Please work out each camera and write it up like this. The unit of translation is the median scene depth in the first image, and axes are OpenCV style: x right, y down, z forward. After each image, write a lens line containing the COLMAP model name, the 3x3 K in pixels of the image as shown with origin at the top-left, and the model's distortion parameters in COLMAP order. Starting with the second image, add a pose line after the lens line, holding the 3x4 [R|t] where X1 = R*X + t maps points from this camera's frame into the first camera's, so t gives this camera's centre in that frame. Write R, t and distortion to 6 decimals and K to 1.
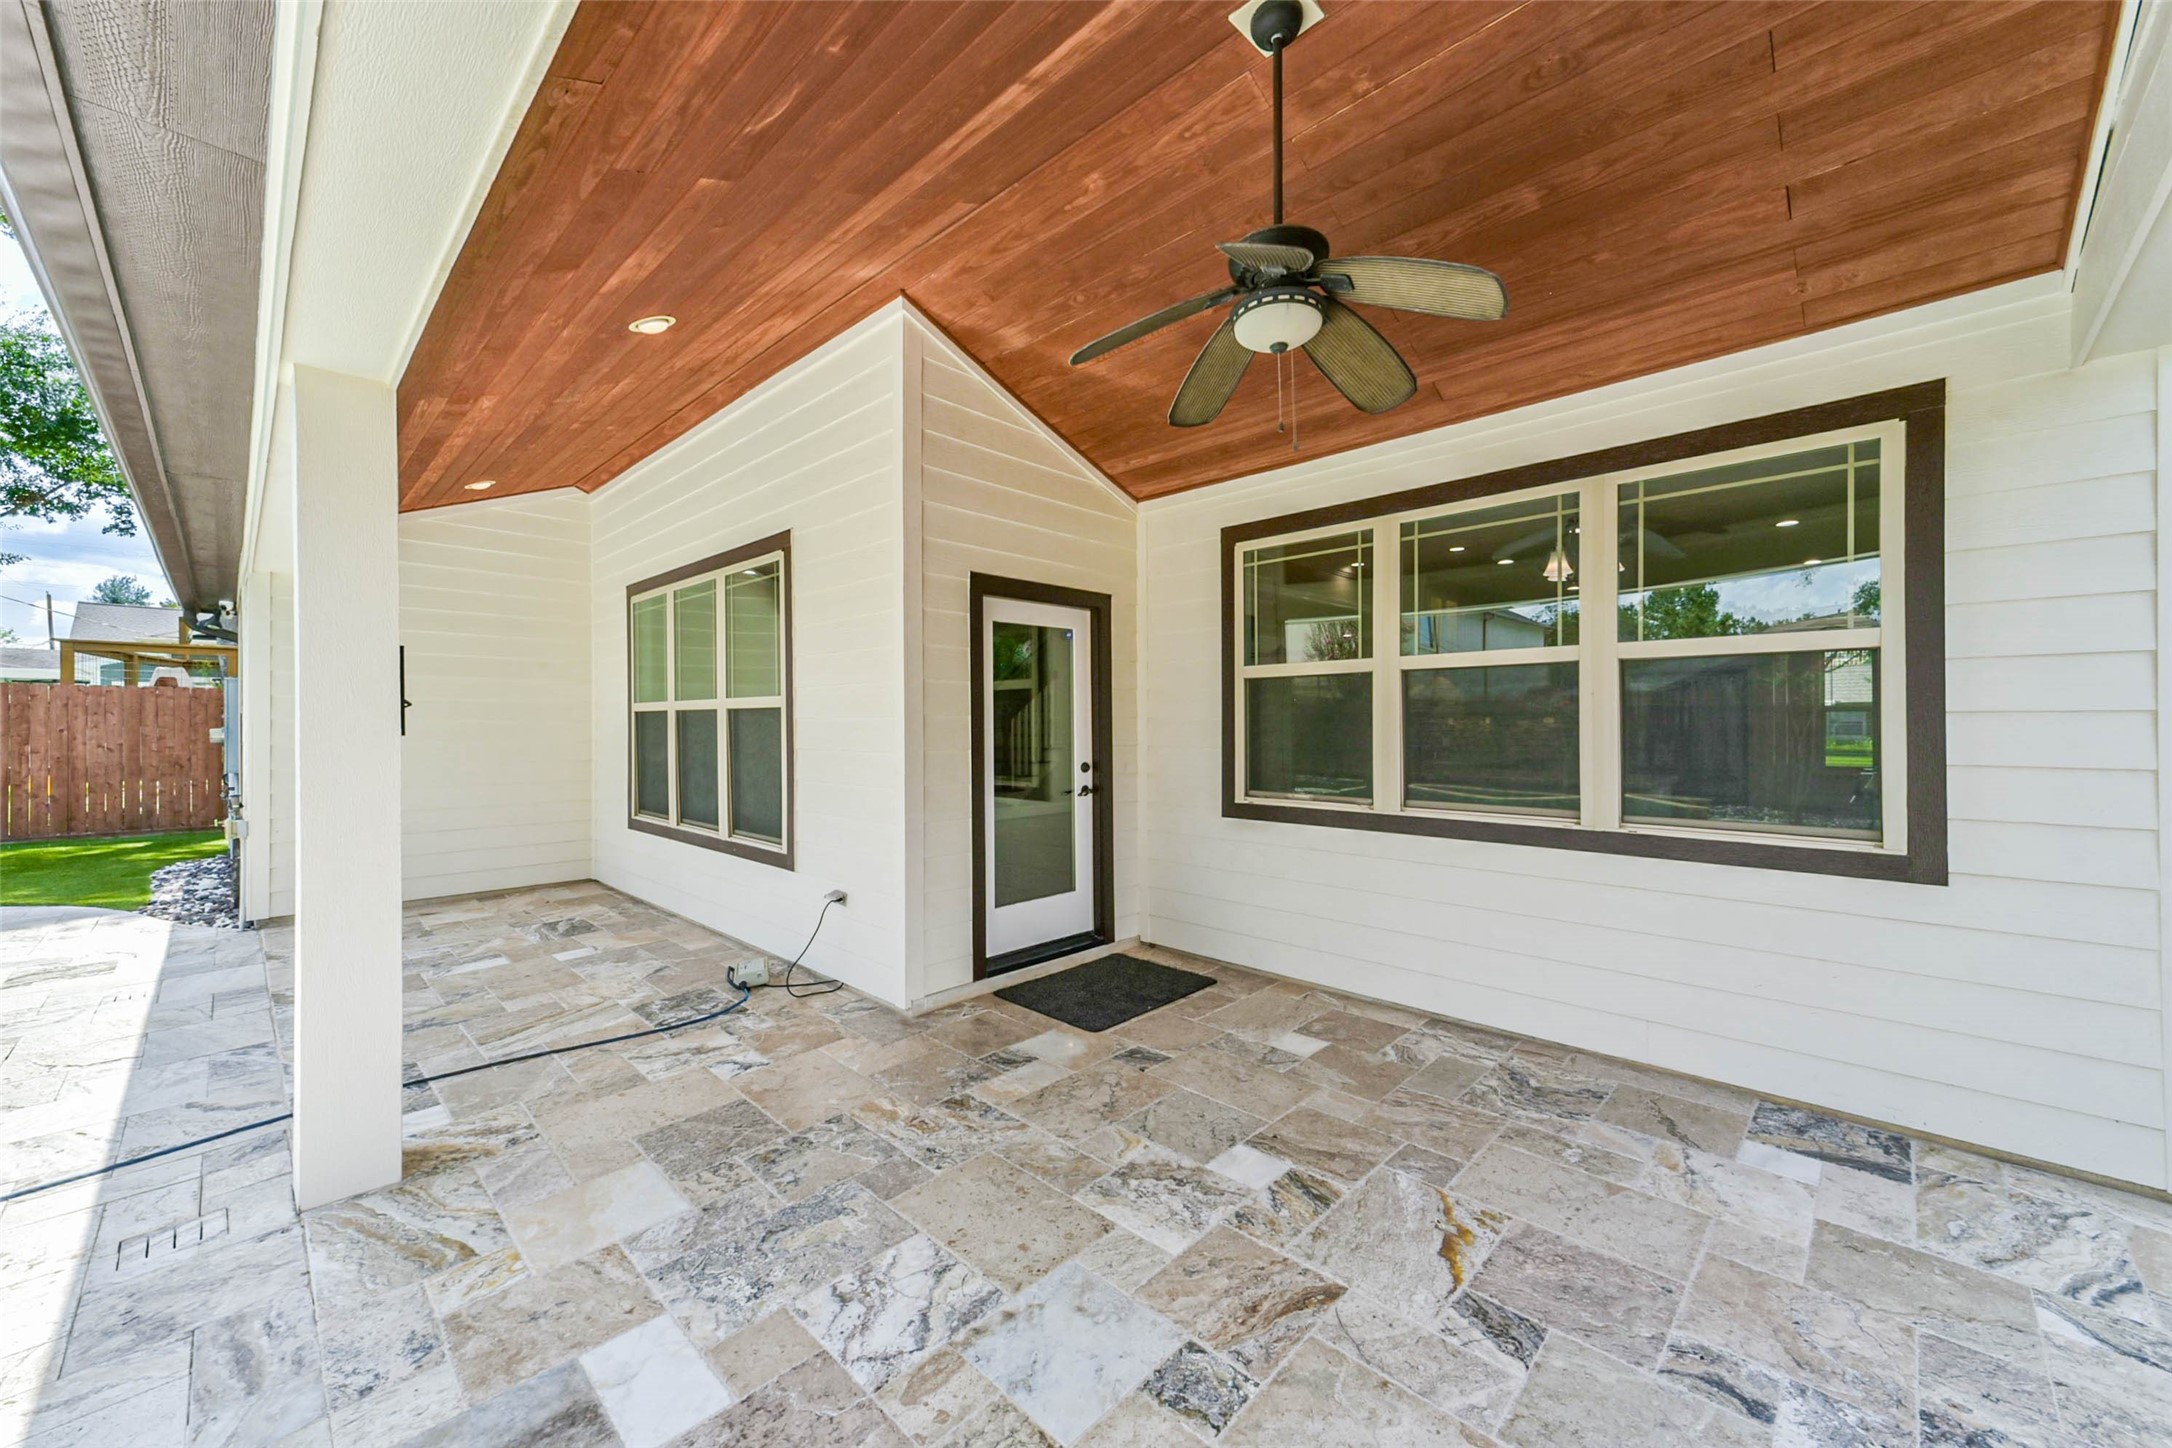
lens RADIAL K [[855.3, 0, 1077.4], [0, 855.3, 721.7], [0, 0, 1]] dist [-0.027199, 0.006391]
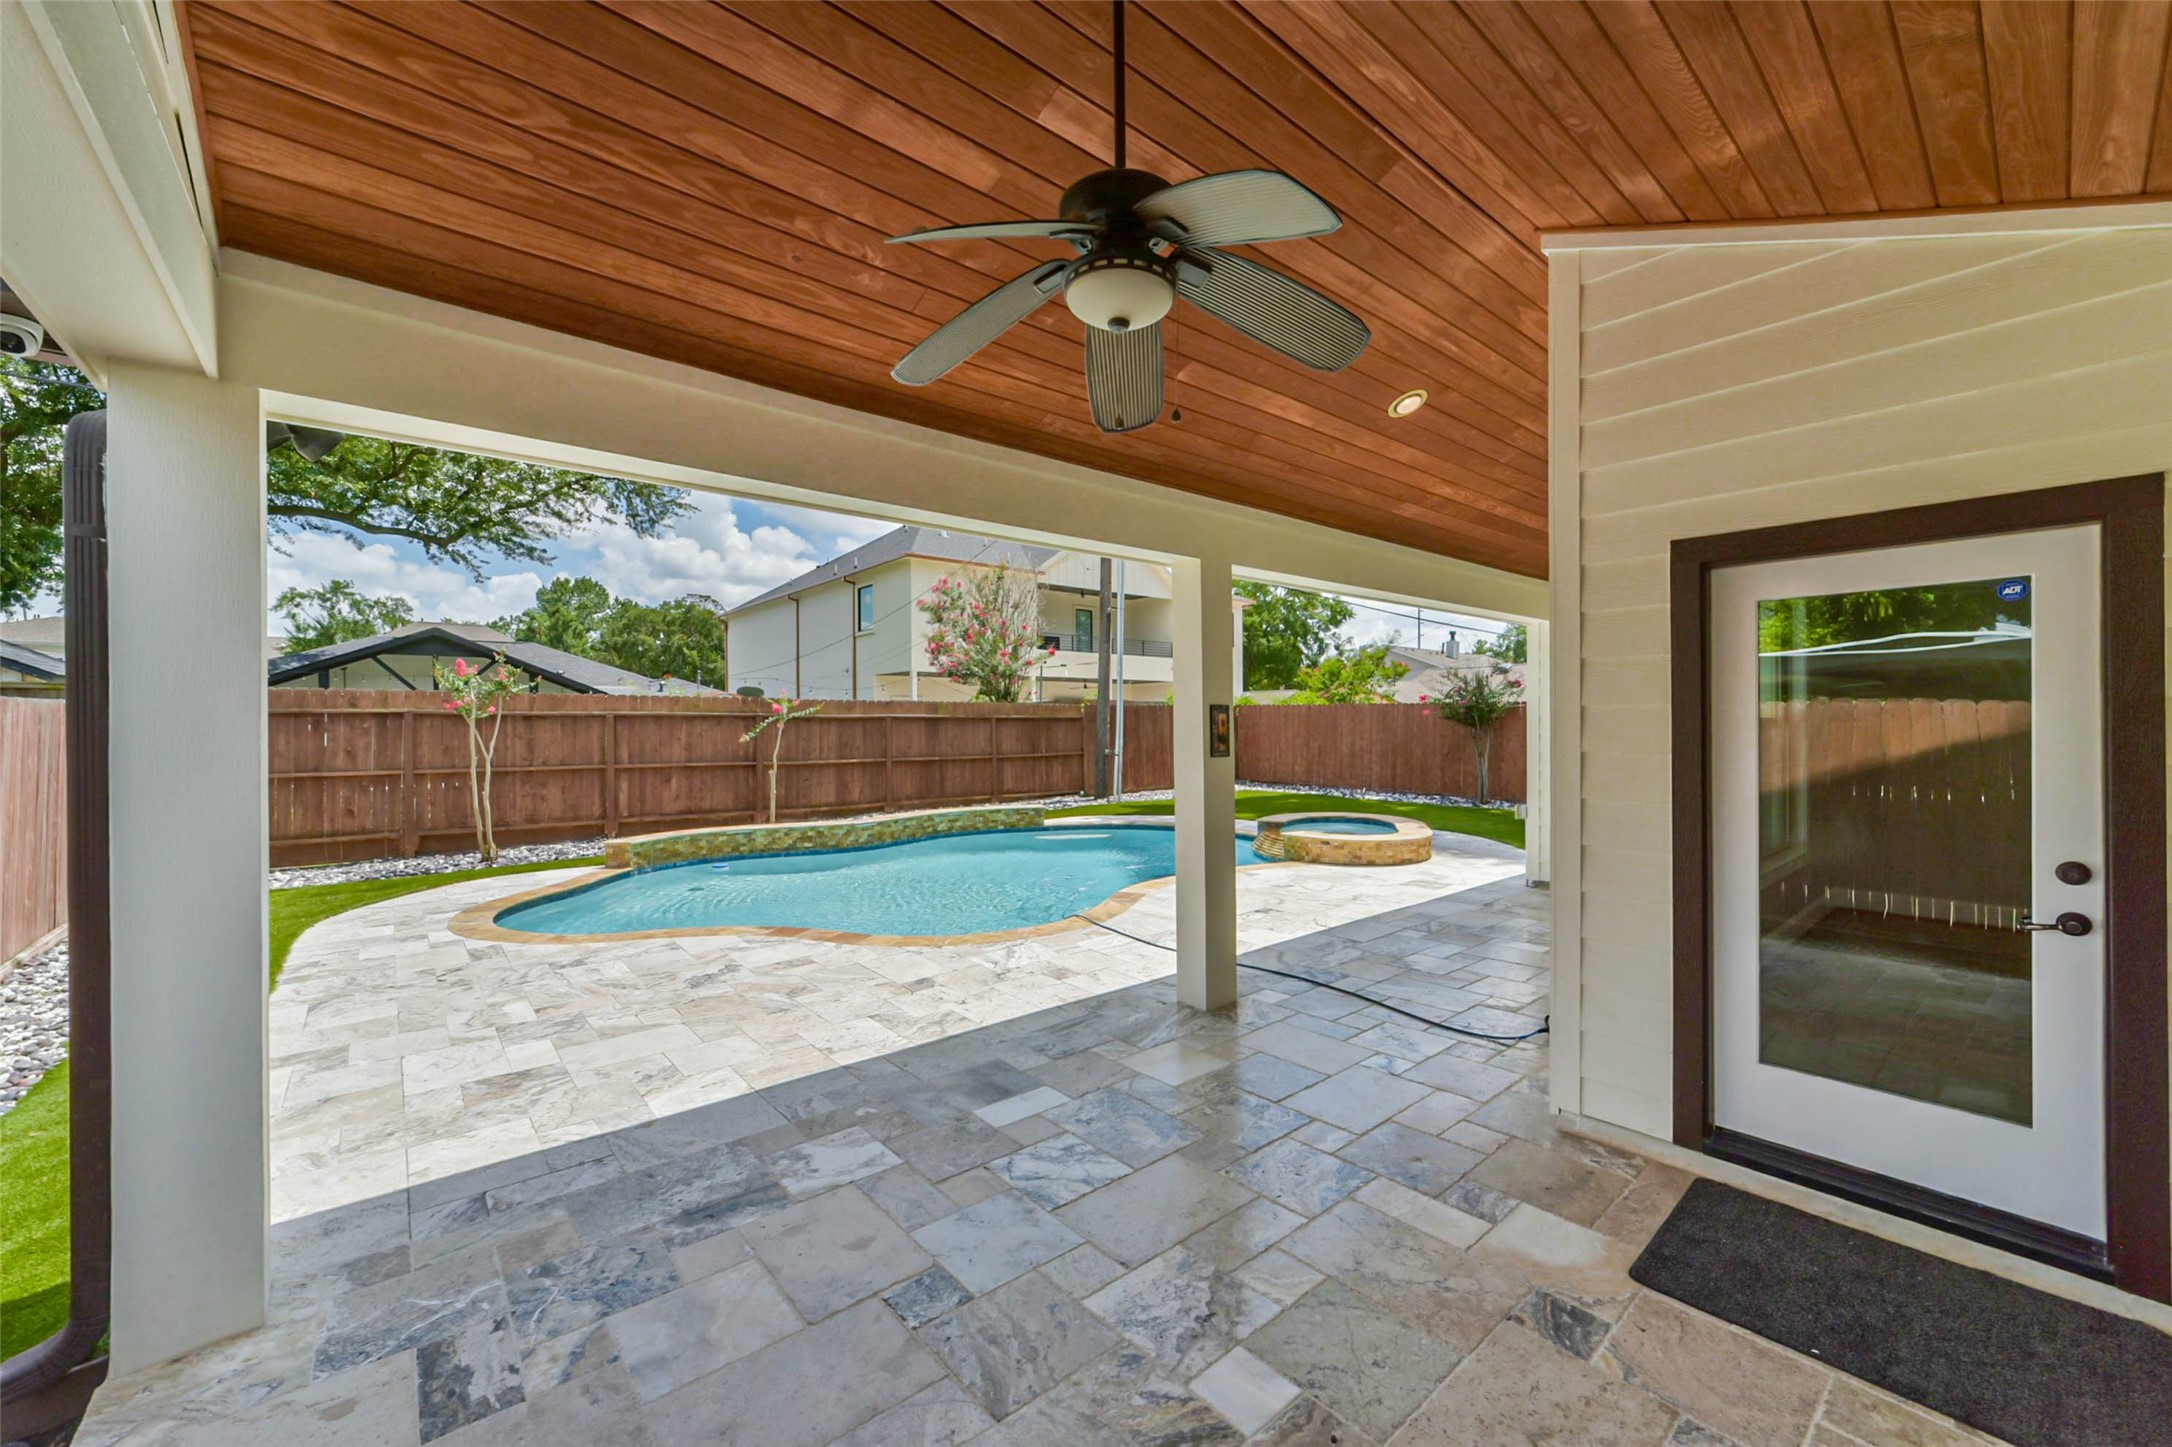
lens RADIAL K [[855.3, 0, 1077.4], [0, 855.3, 721.2], [0, 0, 1]] dist [-0.027199, 0.006391]
pose [[-0.138971, 0.008325, -0.990261, 0.670862], [0.008001, 0.999941, 0.007284, -0.045252], [0.990264, -0.006911, -0.139030, 0.686688]]
